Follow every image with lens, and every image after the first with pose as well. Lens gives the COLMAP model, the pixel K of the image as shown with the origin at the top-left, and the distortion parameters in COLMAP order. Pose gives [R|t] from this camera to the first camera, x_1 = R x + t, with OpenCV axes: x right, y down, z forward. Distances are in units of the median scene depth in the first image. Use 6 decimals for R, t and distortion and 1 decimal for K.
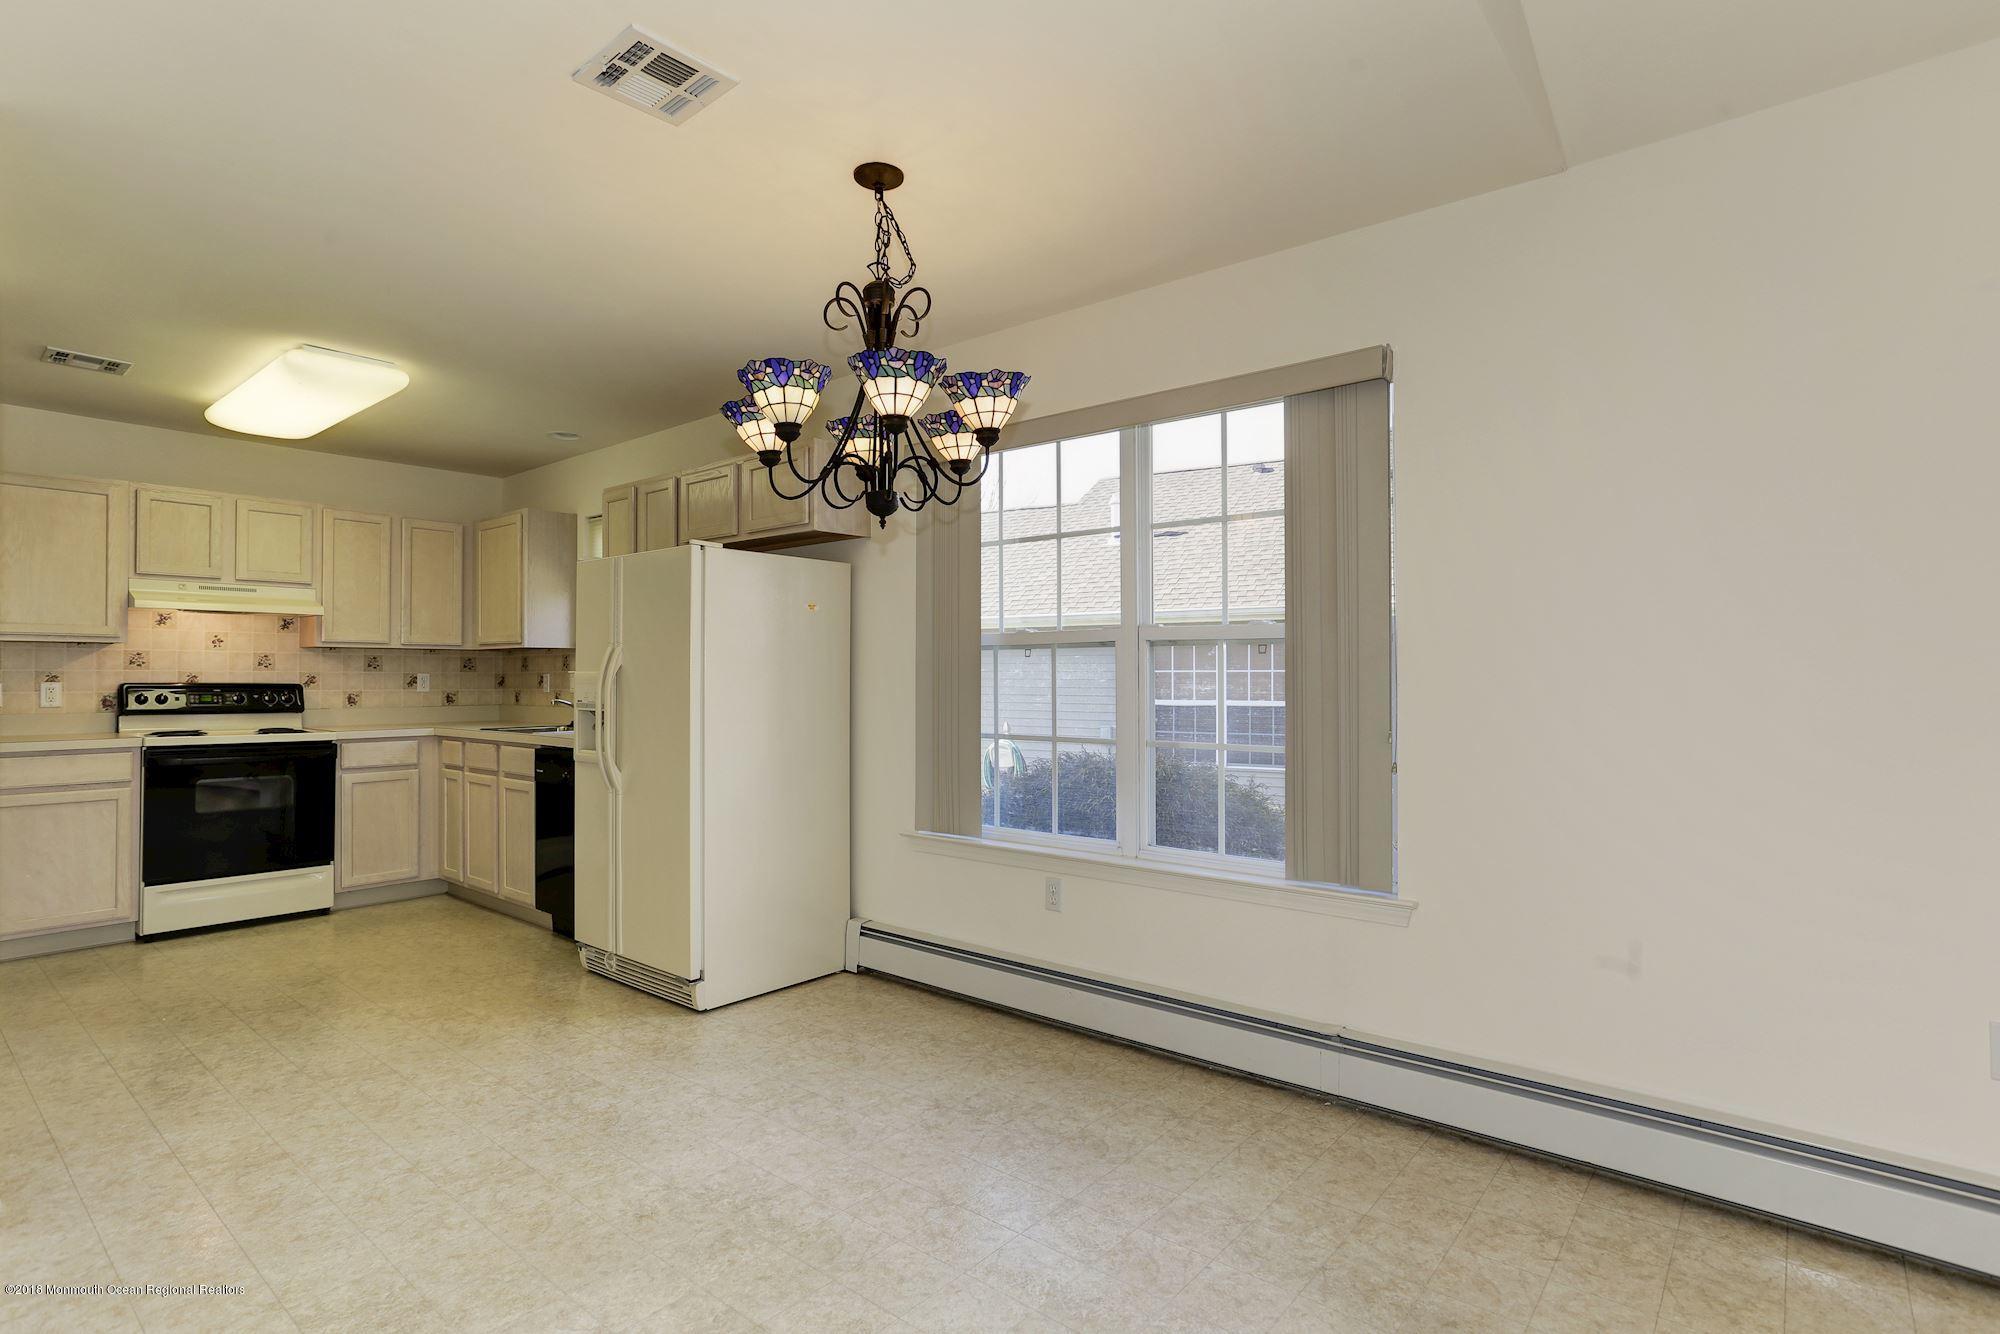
lens RADIAL K [[998.9, 0, 970.5], [0, 998.9, 664.3], [0, 0, 1]] dist [0.000841, 0.000875]
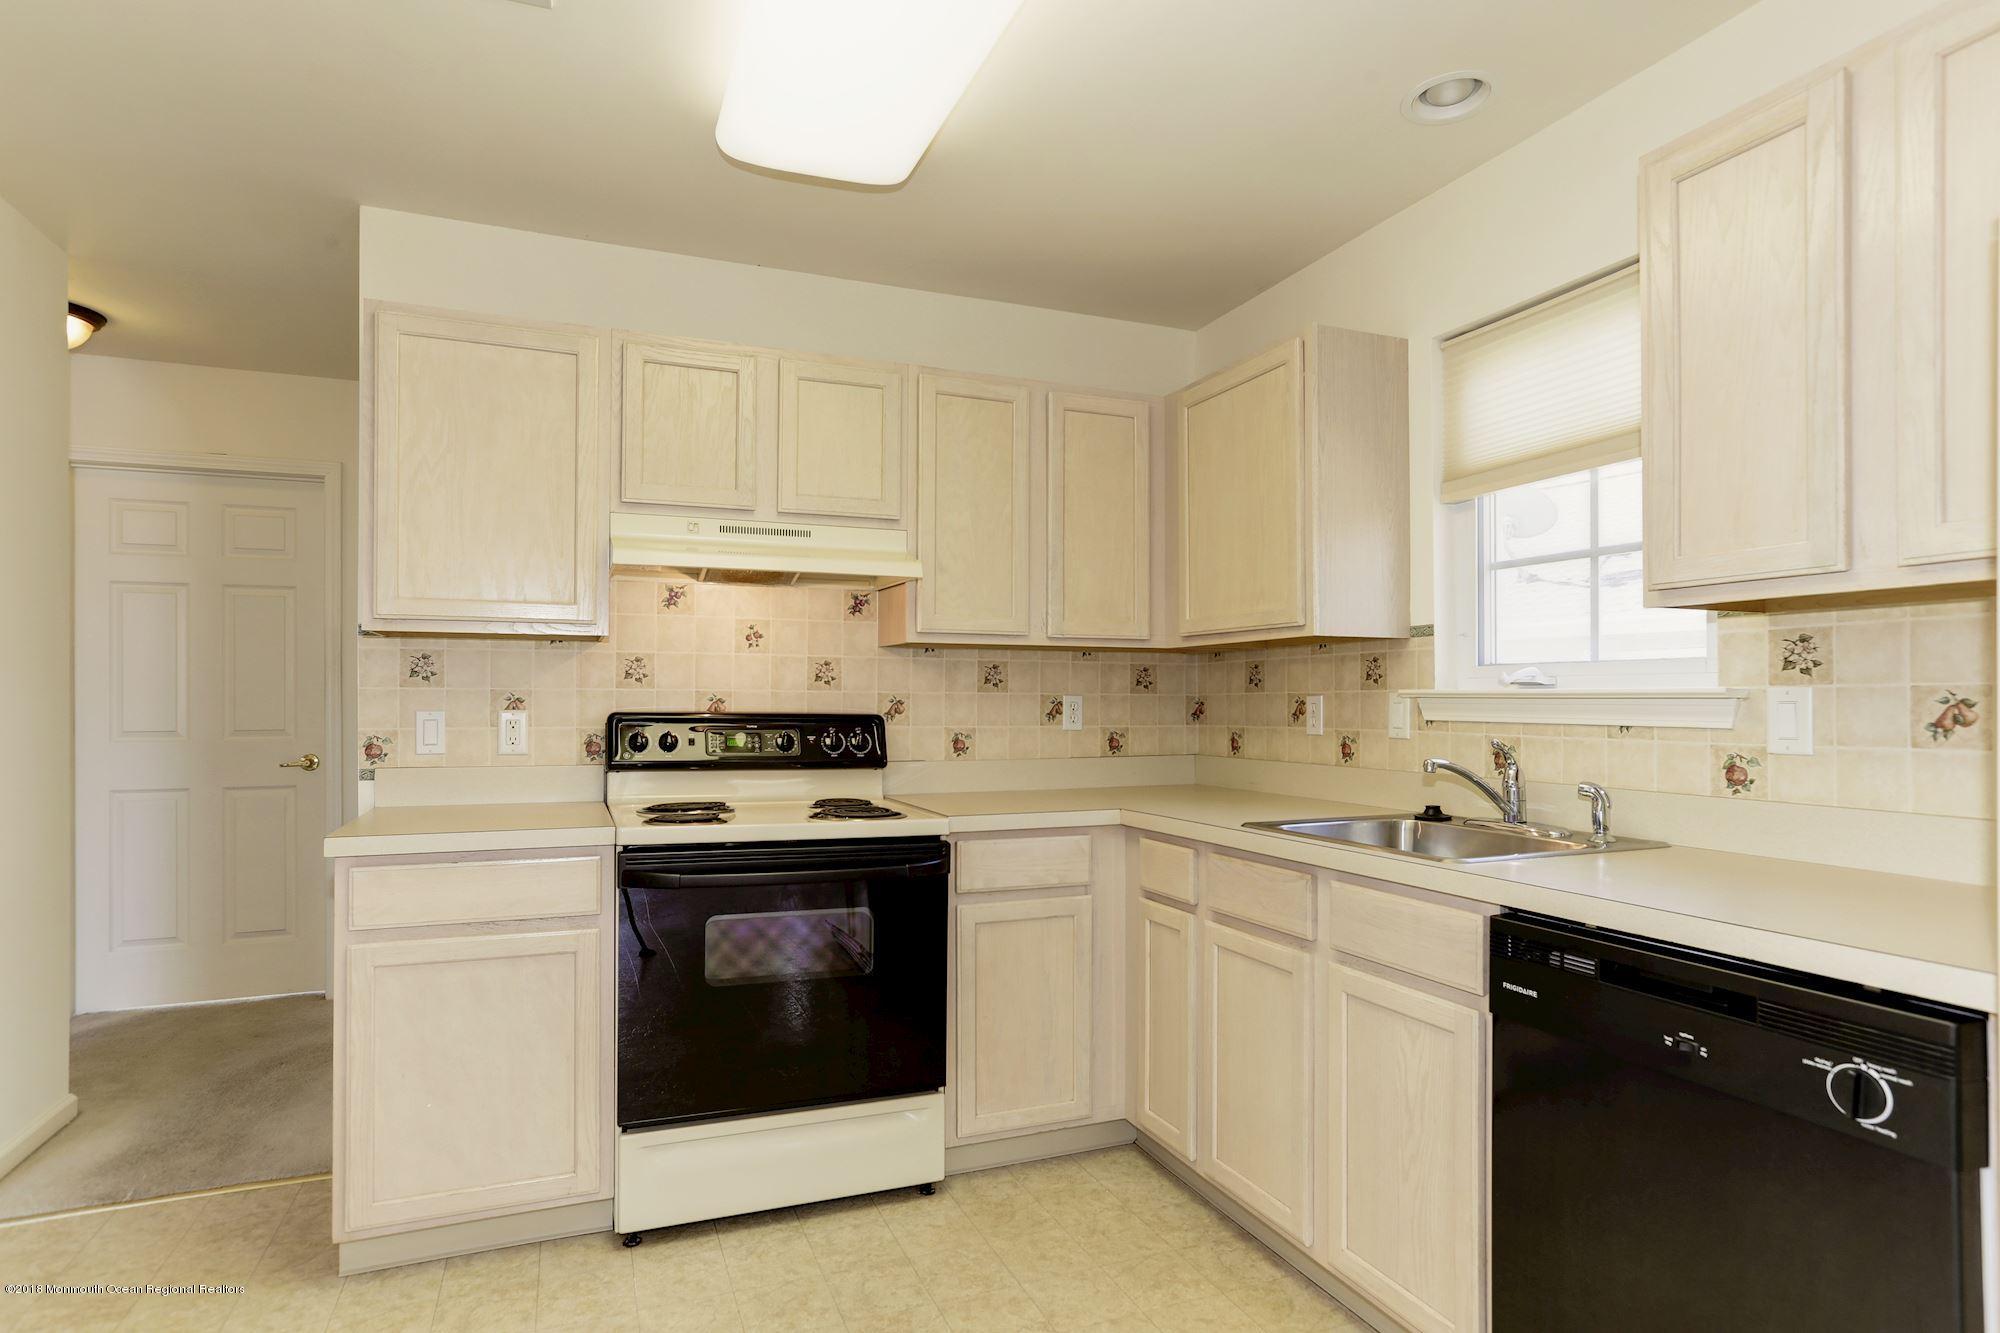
lens RADIAL K [[1038.7, 0, 984.6], [0, 1038.7, 687.7], [0, 0, 1]] dist [-0.036843, 0.053972]
pose [[0.892088, -0.004992, -0.451834, -0.386530], [0.003812, 0.999987, -0.003521, 0.007756], [0.451846, 0.001419, 0.892095, 0.553460]]
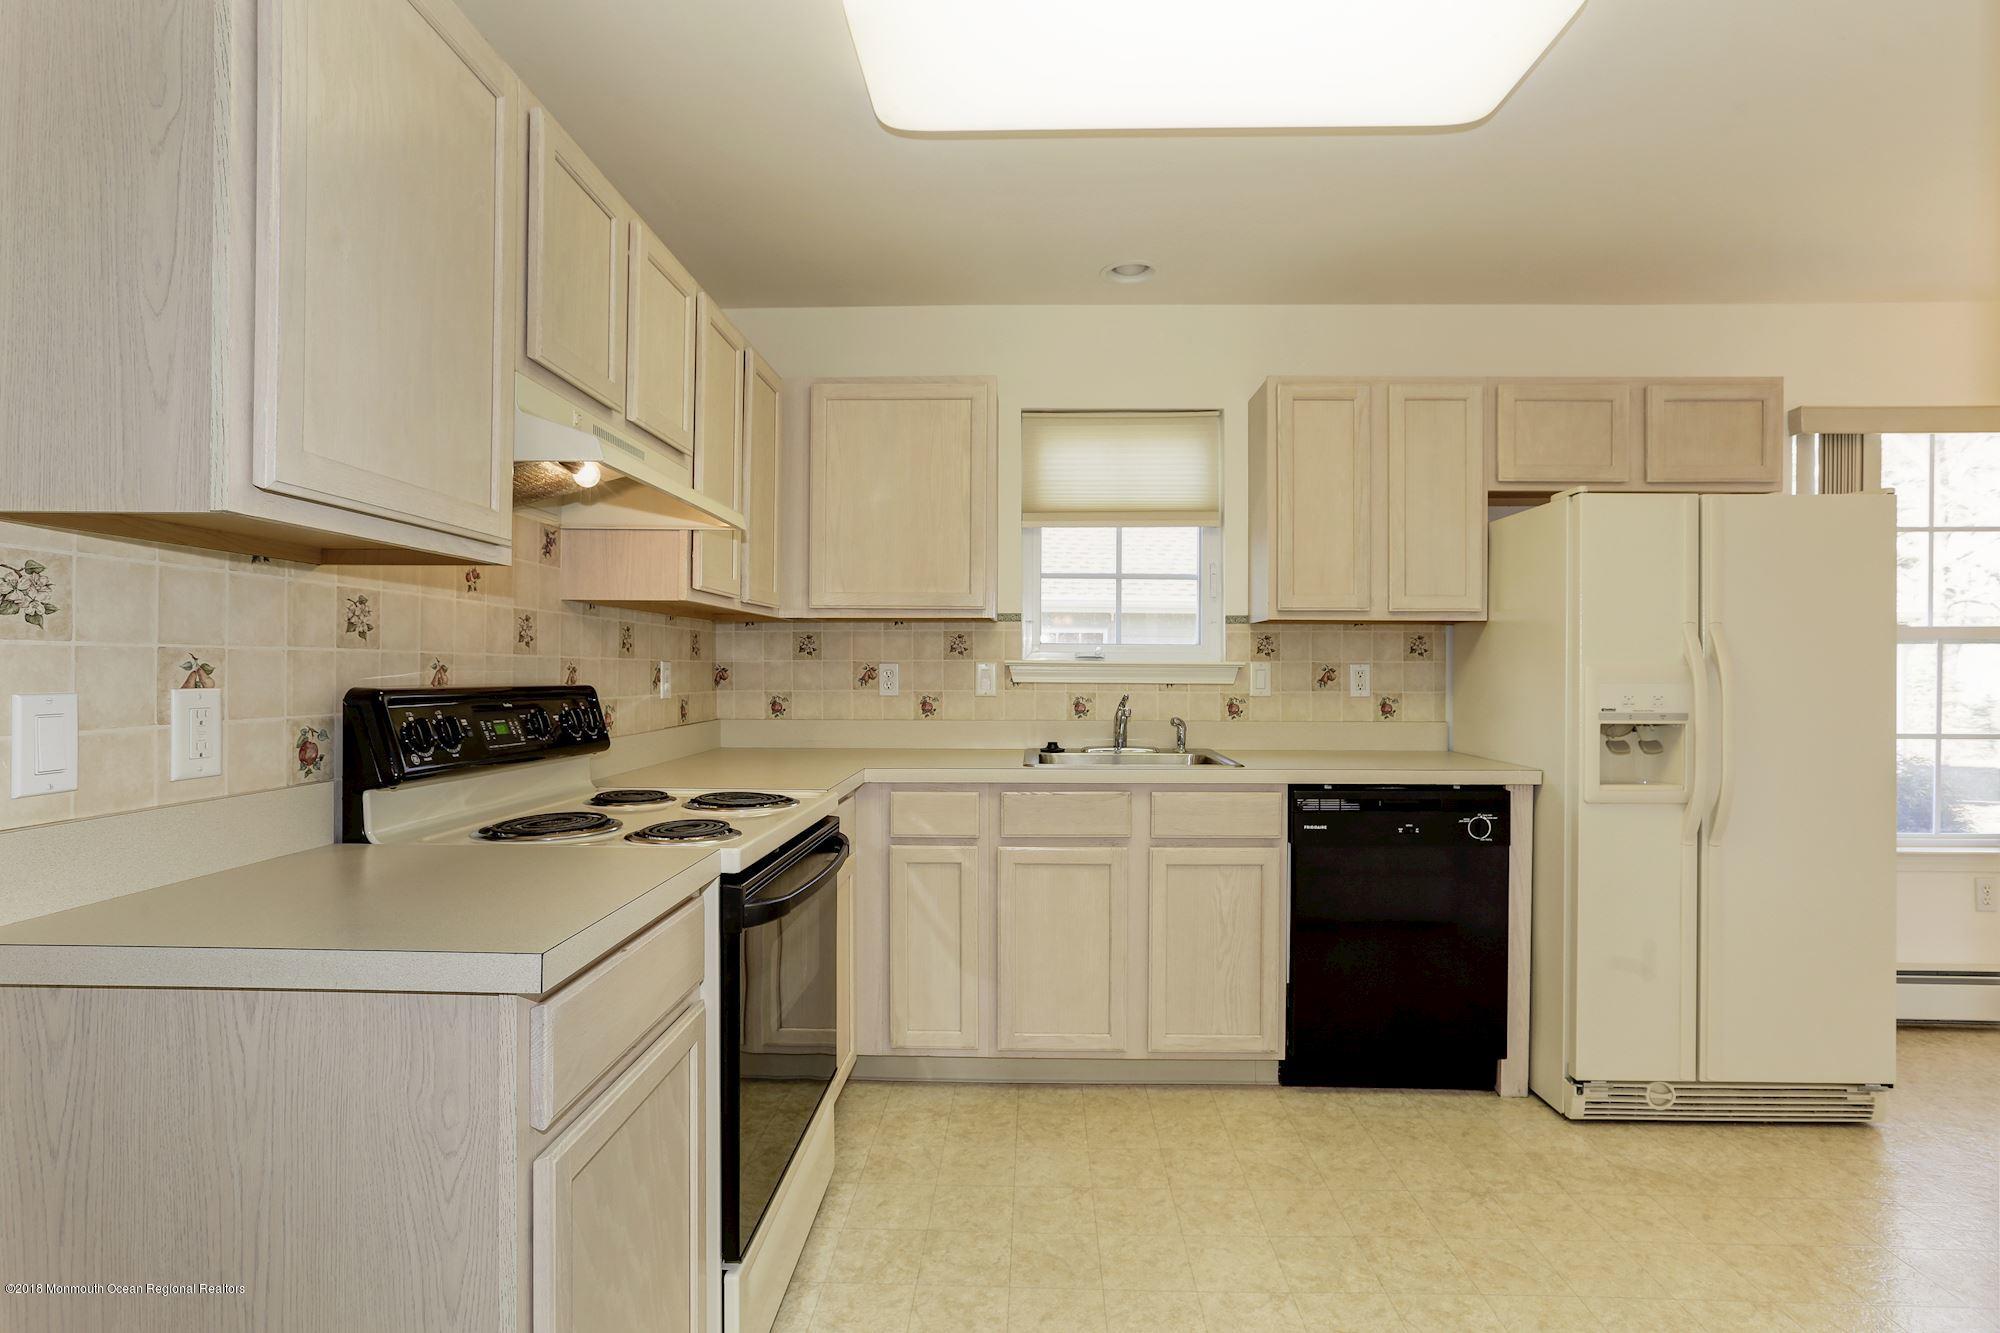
lens RADIAL K [[978.9, 0, 1000.0], [0, 978.9, 666.5], [0, 0, 1]] dist [-0.014830, 0.000554]
pose [[0.776512, 0.002653, 0.630096, -0.842887], [-0.010543, 0.999906, 0.008782, 0.006324], [-0.630014, -0.013463, 0.776467, 0.593523]]
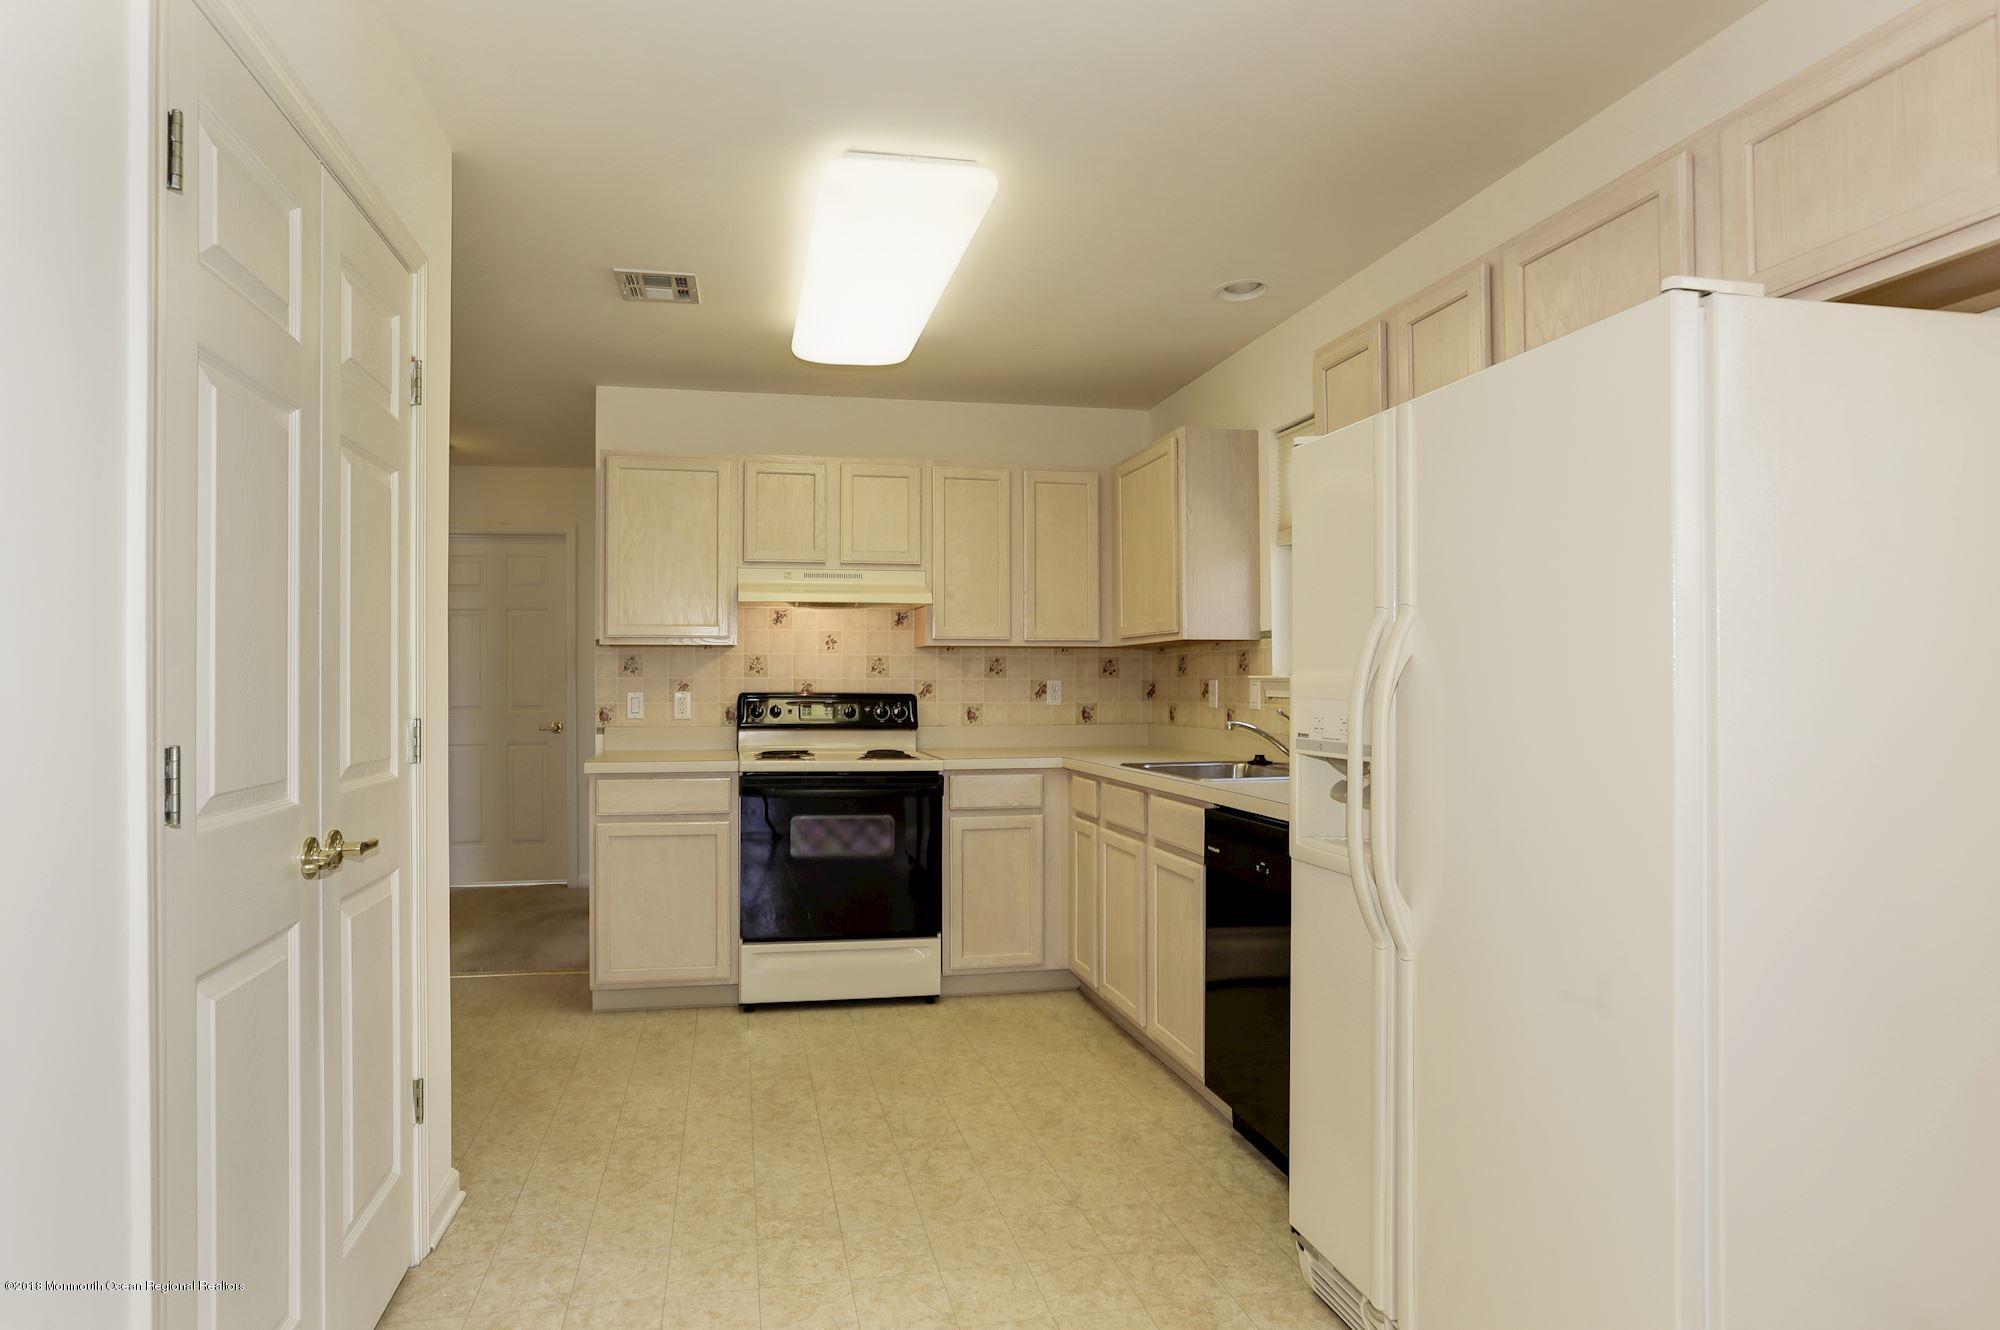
lens RADIAL K [[993.8, 0, 898.1], [0, 993.8, 668.1], [0, 0, 1]] dist [-0.000155, 0.000204]
pose [[0.769604, -0.012232, -0.638404, -0.185063], [0.009057, 0.999925, -0.008239, 0.005924], [0.638457, 0.000559, 0.769657, 0.402526]]
